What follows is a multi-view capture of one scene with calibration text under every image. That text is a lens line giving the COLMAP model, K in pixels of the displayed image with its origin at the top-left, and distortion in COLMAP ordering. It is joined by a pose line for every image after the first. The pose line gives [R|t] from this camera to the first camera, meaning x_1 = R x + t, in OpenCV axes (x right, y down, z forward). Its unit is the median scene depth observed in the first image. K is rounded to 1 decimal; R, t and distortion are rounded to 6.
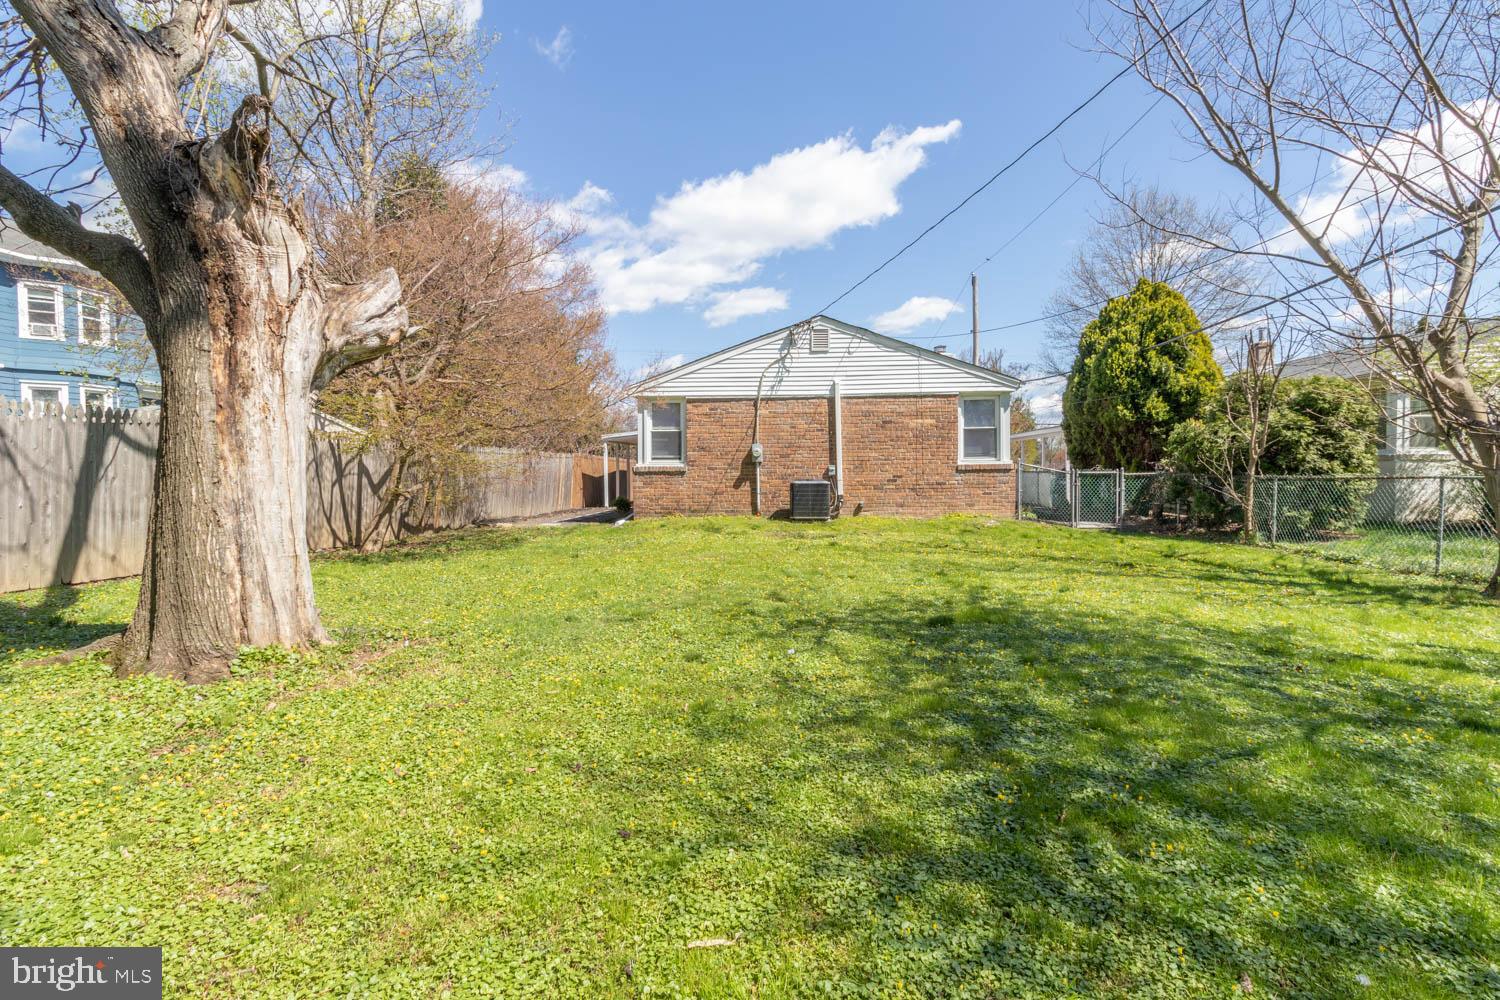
lens RADIAL K [[694.9, 0, 753.7], [0, 694.9, 451.8], [0, 0, 1]] dist [0.001561, -0.000157]
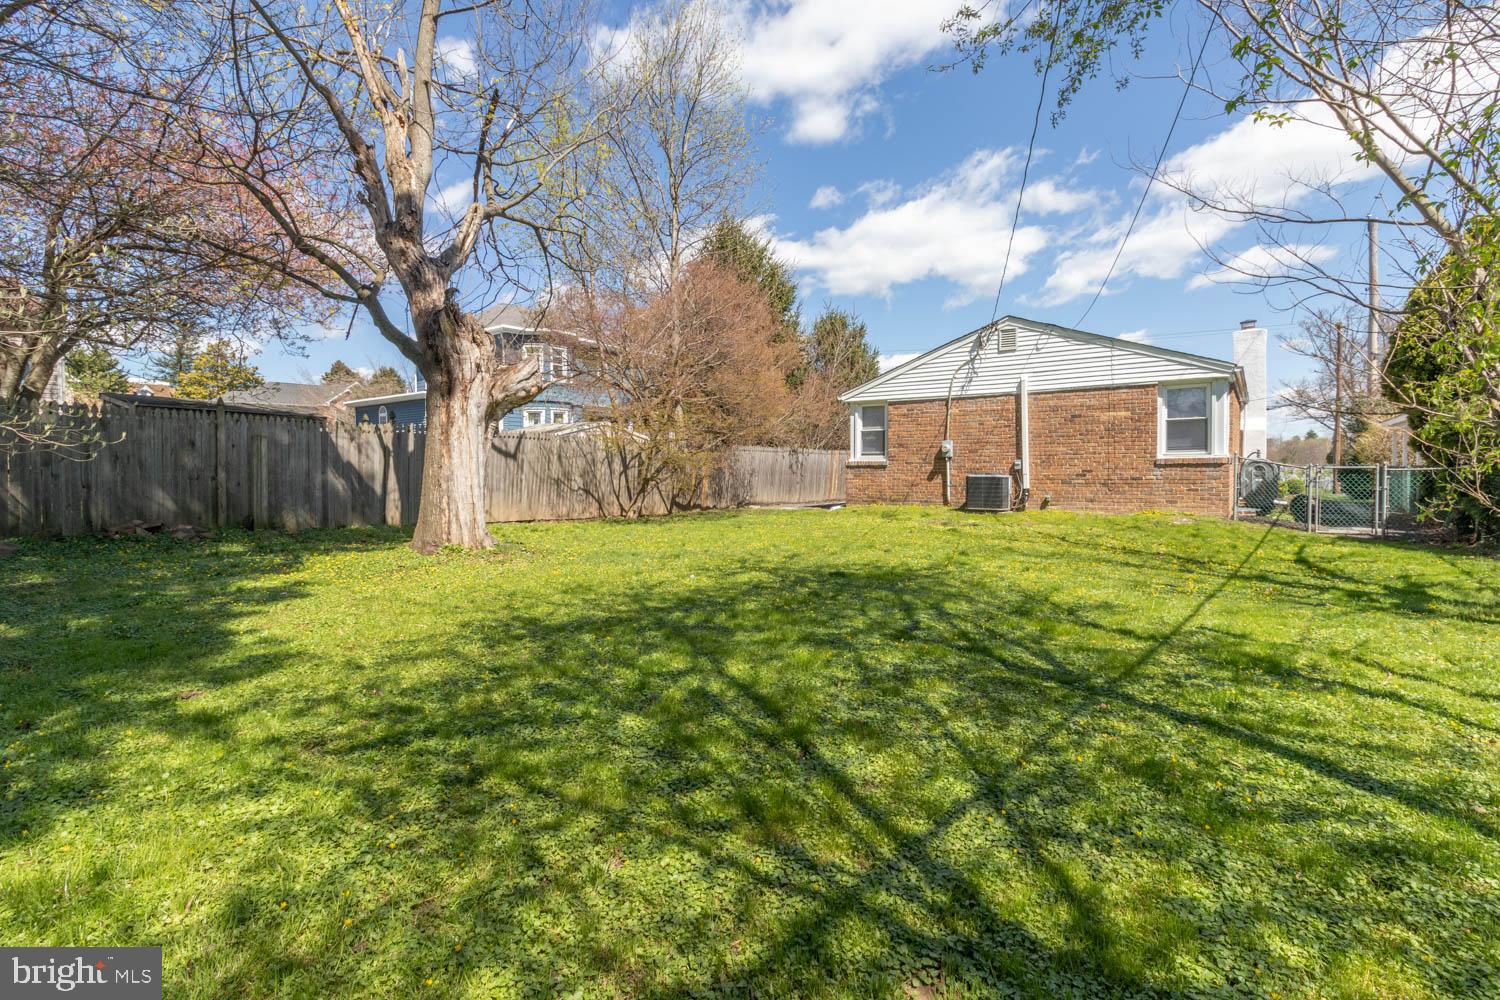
lens RADIAL K [[694.9, 0, 753.7], [0, 694.9, 451.8], [0, 0, 1]] dist [0.001561, -0.000157]
pose [[0.849436, -0.009220, -0.527611, 0.324729], [0.012037, 0.999926, 0.001906, 0.000797], [0.527554, -0.007970, 0.849484, -0.088486]]
